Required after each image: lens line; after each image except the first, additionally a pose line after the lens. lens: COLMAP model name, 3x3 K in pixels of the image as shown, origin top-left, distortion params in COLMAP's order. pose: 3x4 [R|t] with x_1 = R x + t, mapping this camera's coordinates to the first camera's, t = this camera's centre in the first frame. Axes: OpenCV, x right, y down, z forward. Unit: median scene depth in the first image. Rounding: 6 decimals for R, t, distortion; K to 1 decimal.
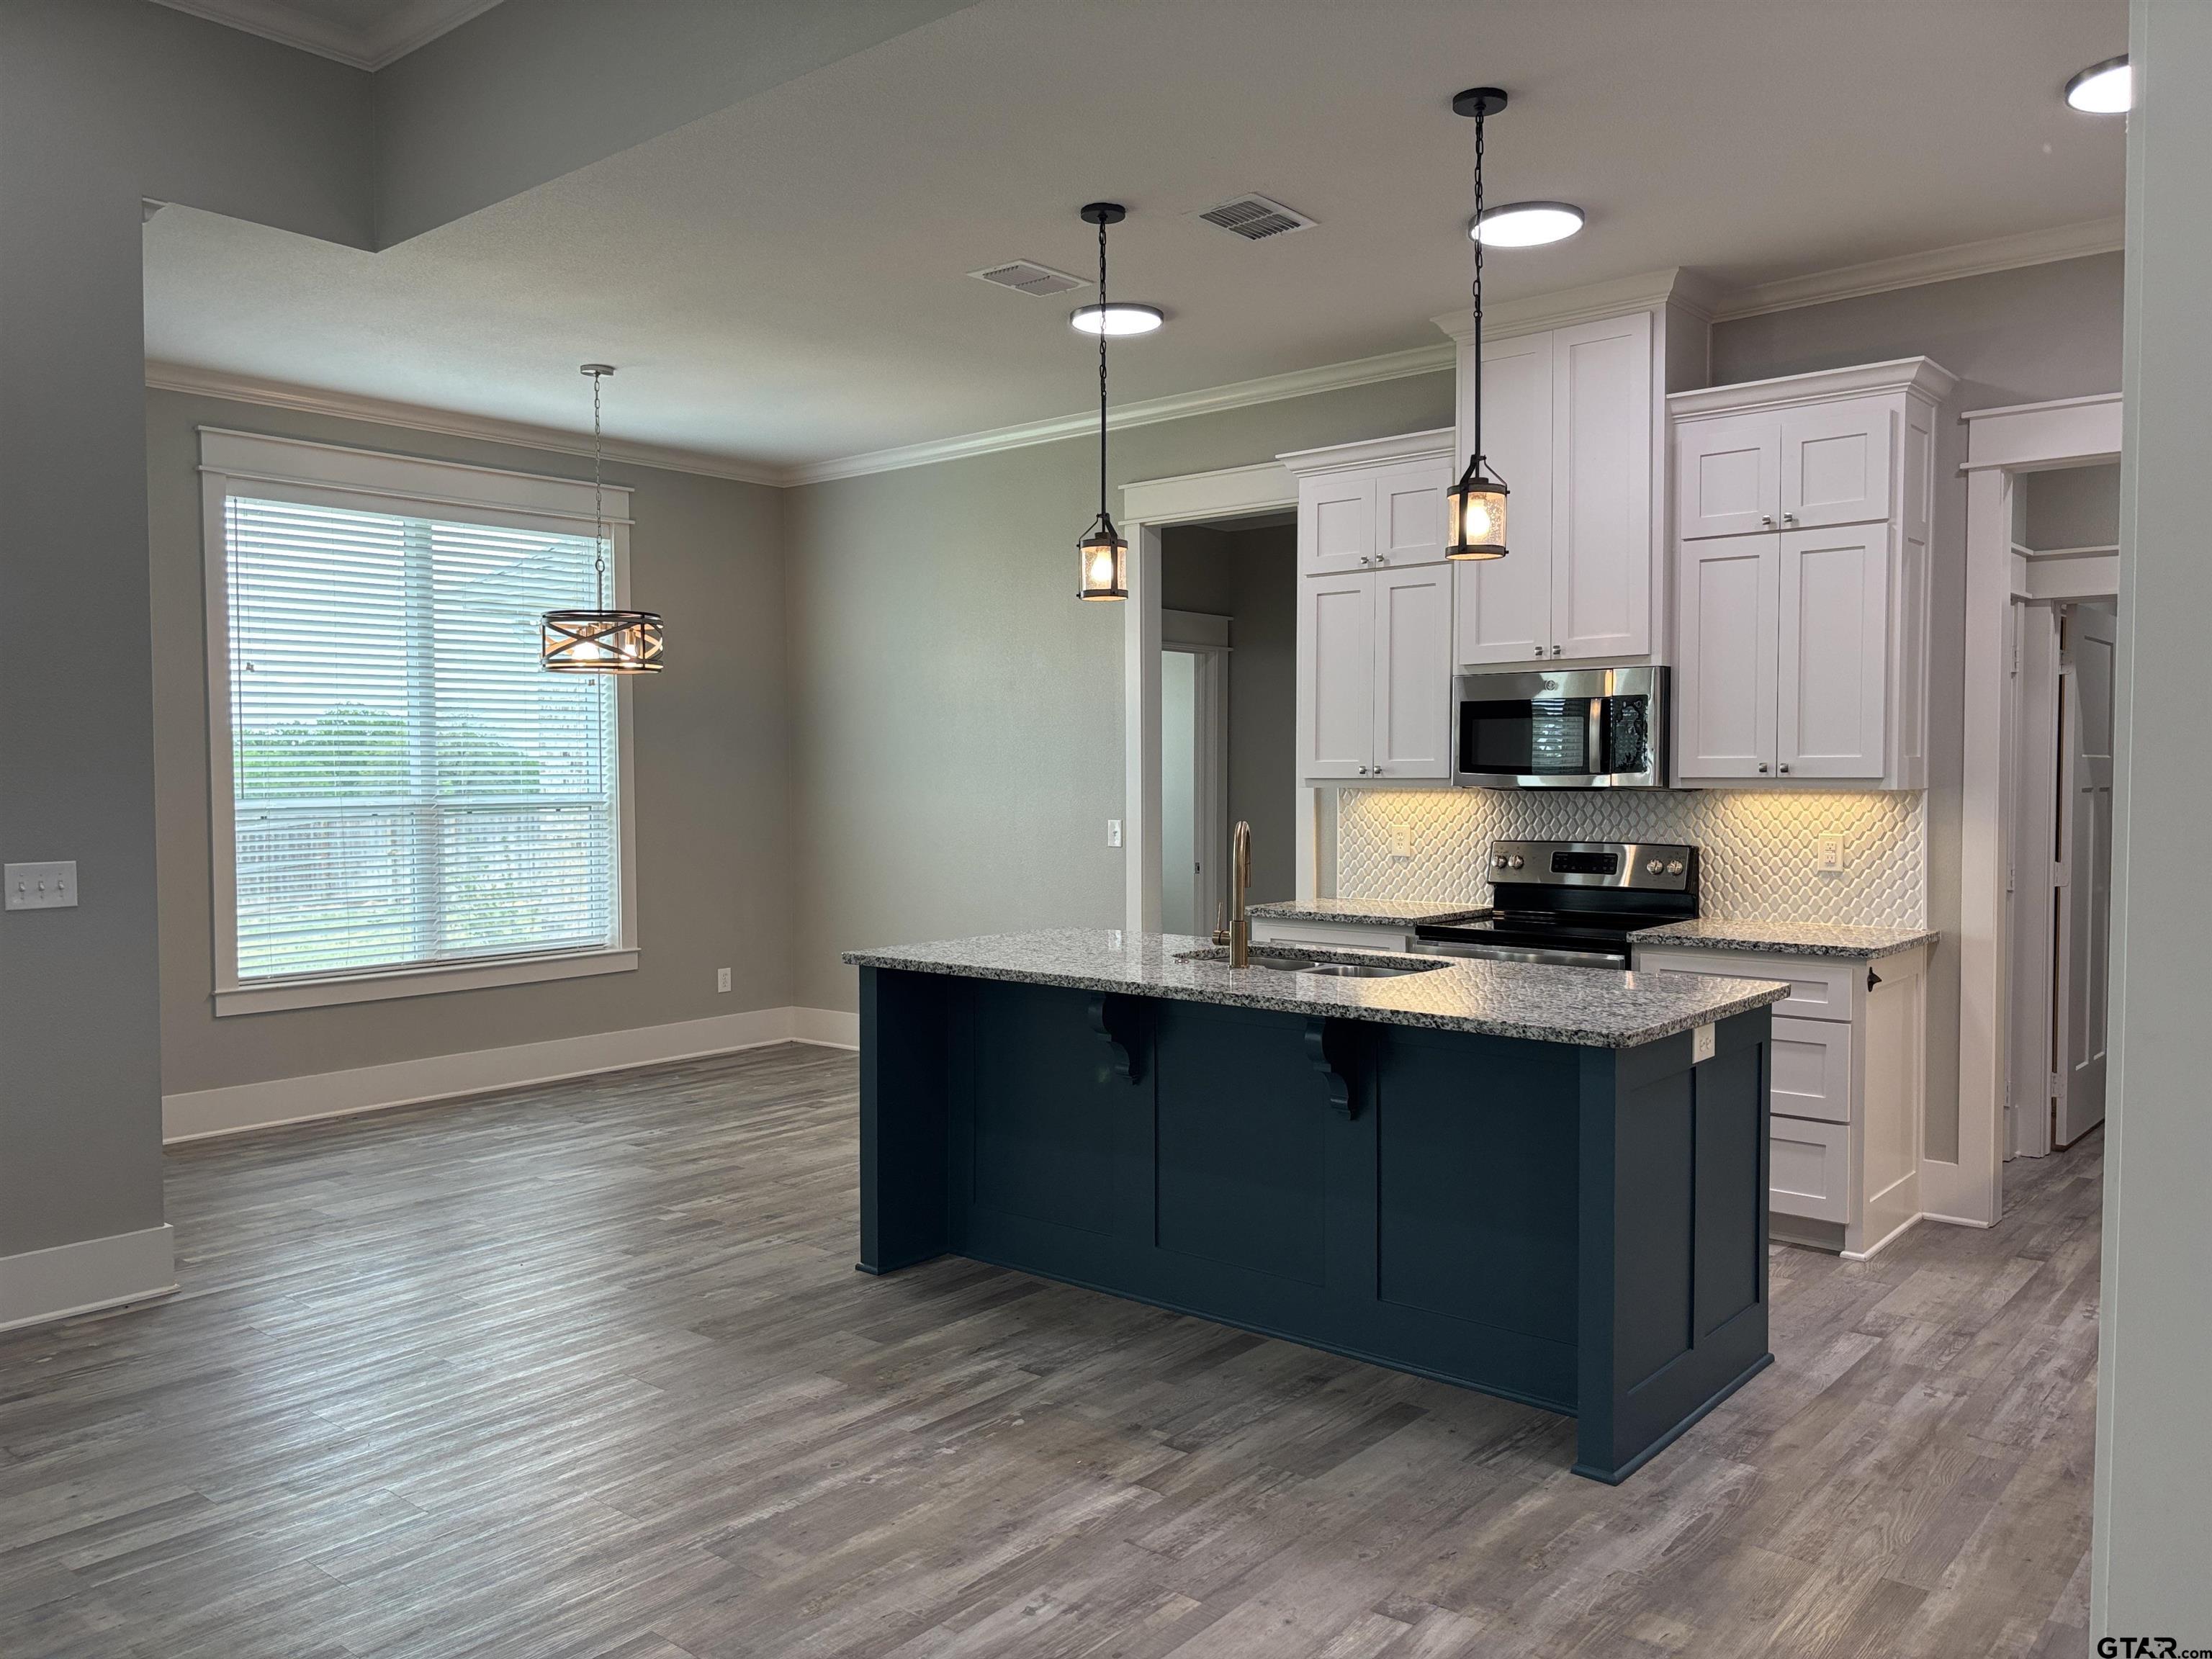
lens RADIAL K [[1641.8, 0, 1046.1], [0, 1641.8, 830.2], [0, 0, 1]] dist [0.068331, -0.098556]
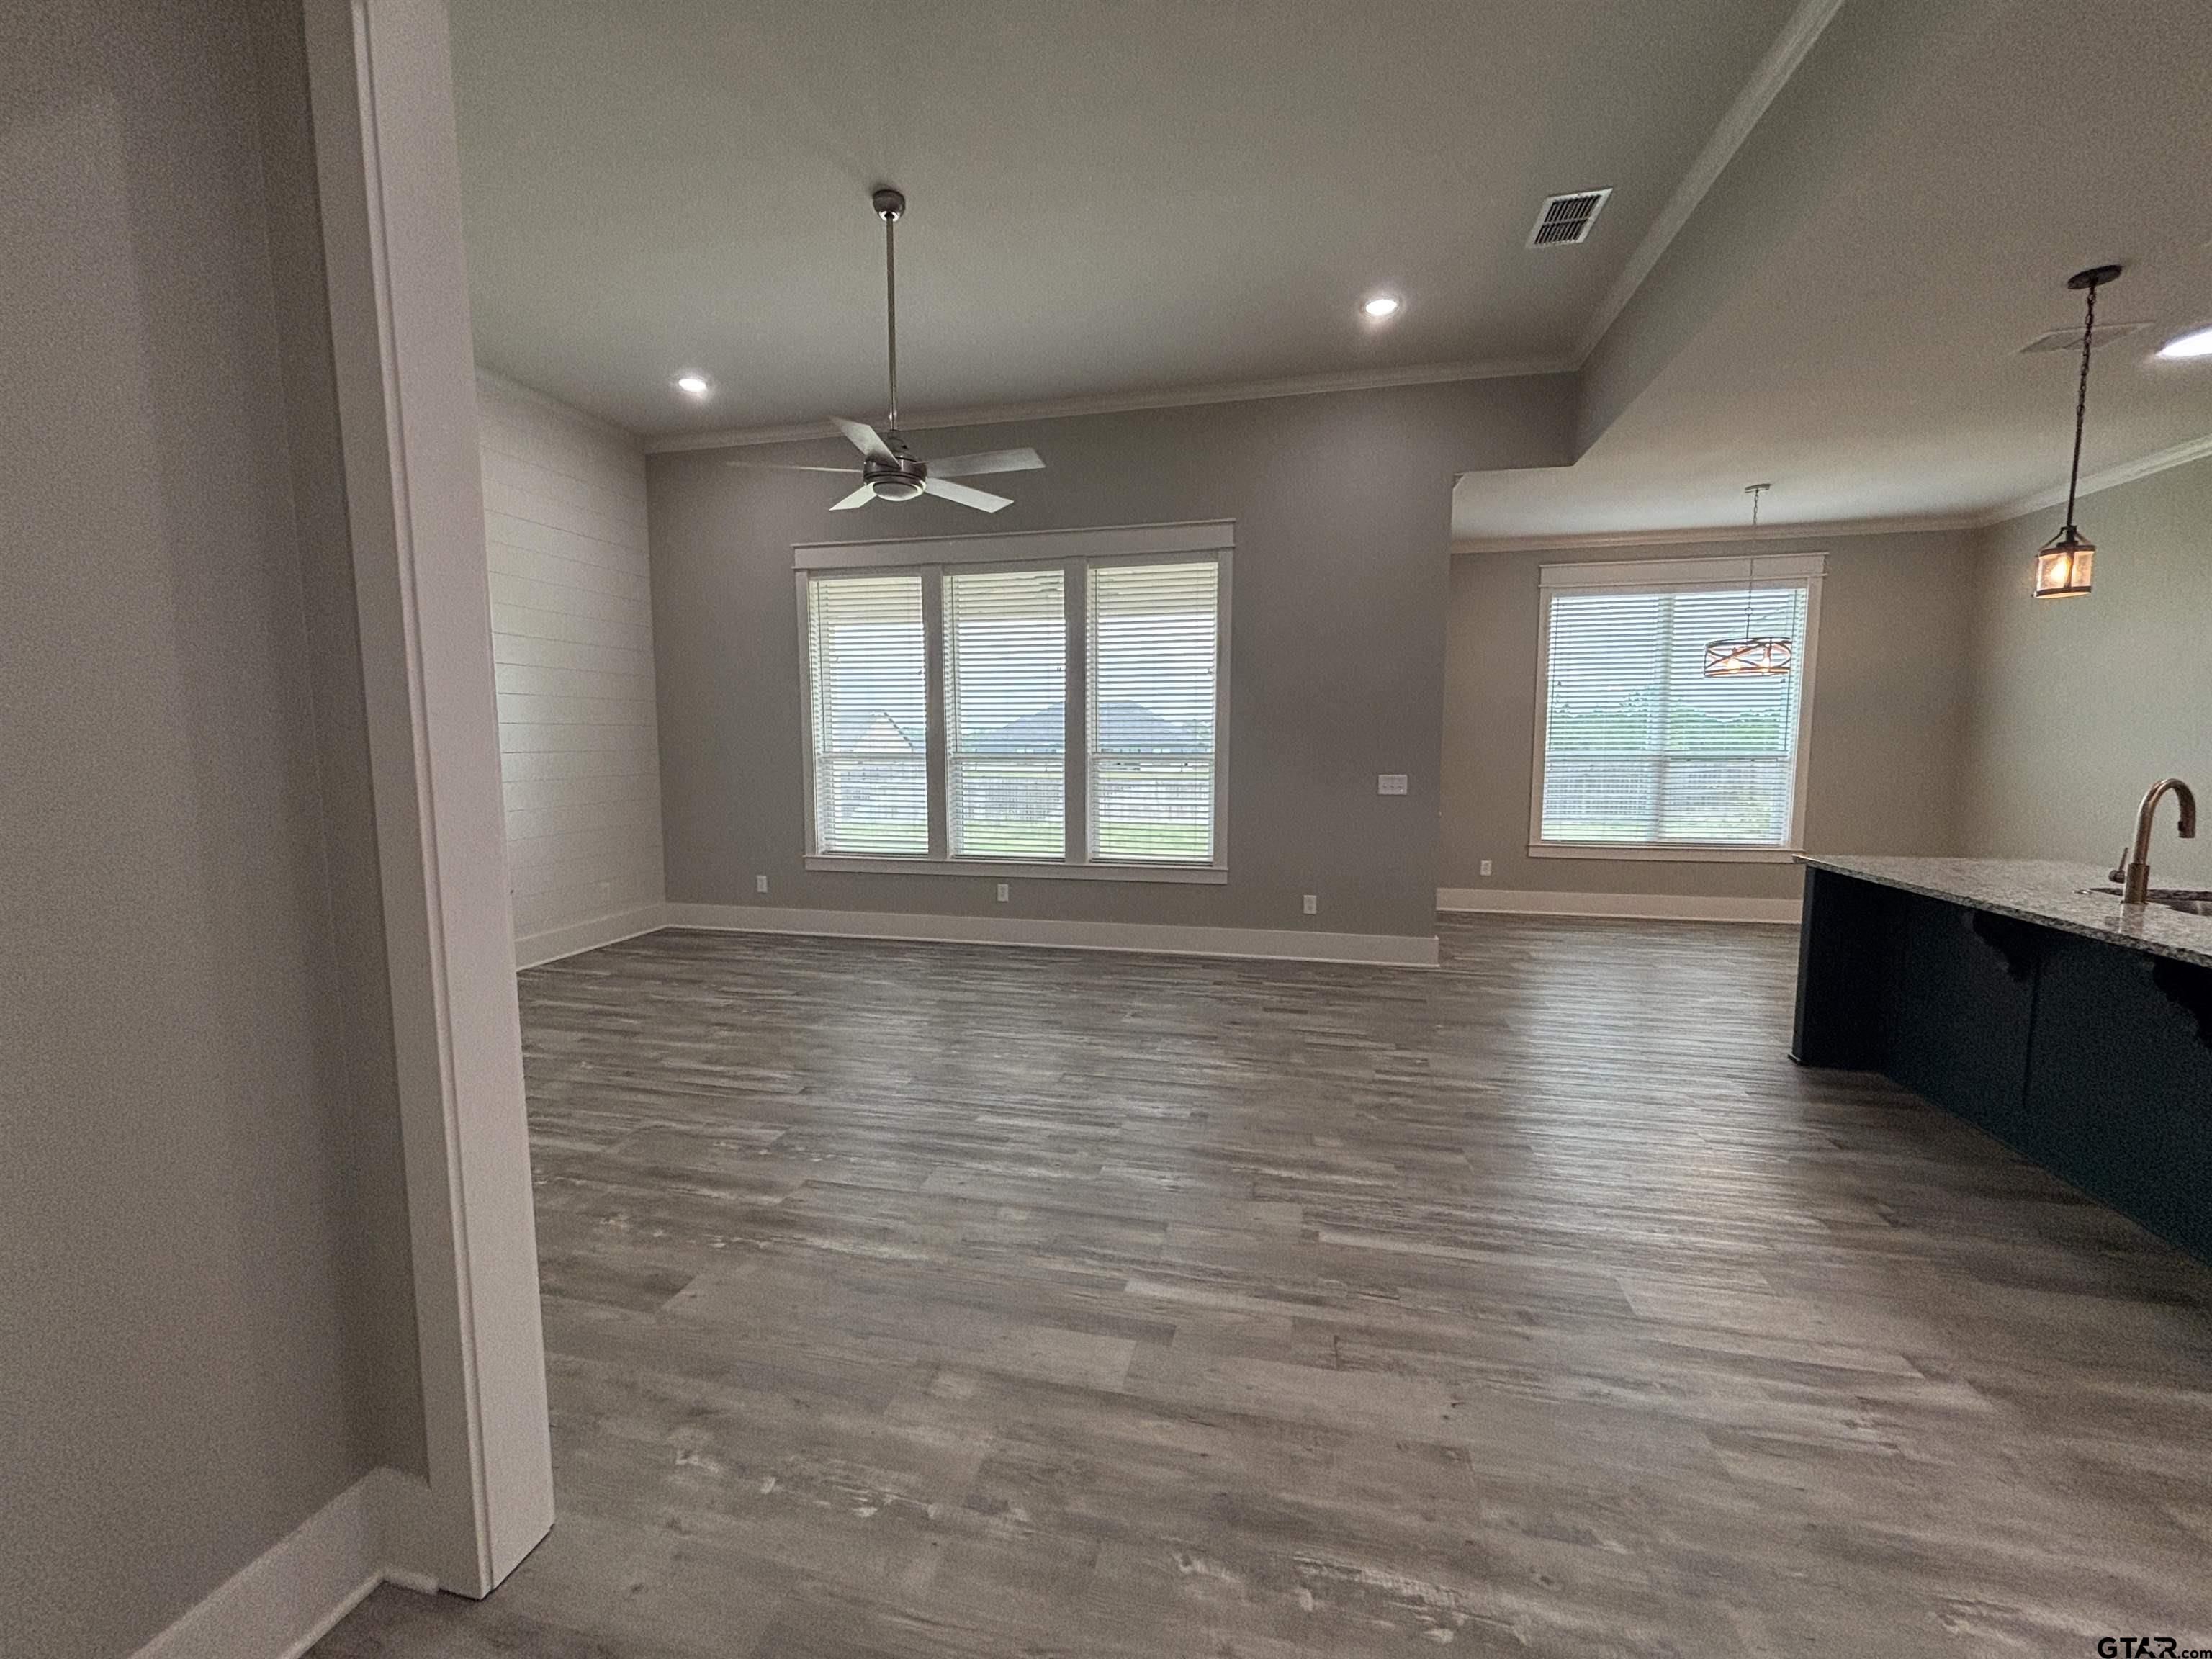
lens RADIAL K [[857.4, 0, 1106.0], [0, 857.4, 829.5], [0, 0, 1]] dist [-0.018068, -0.000238]
pose [[0.458063, 0.093149, -0.884026, 0.279185], [-0.029534, 0.995540, 0.089596, -0.000567], [0.888429, -0.014932, 0.458772, 0.066829]]
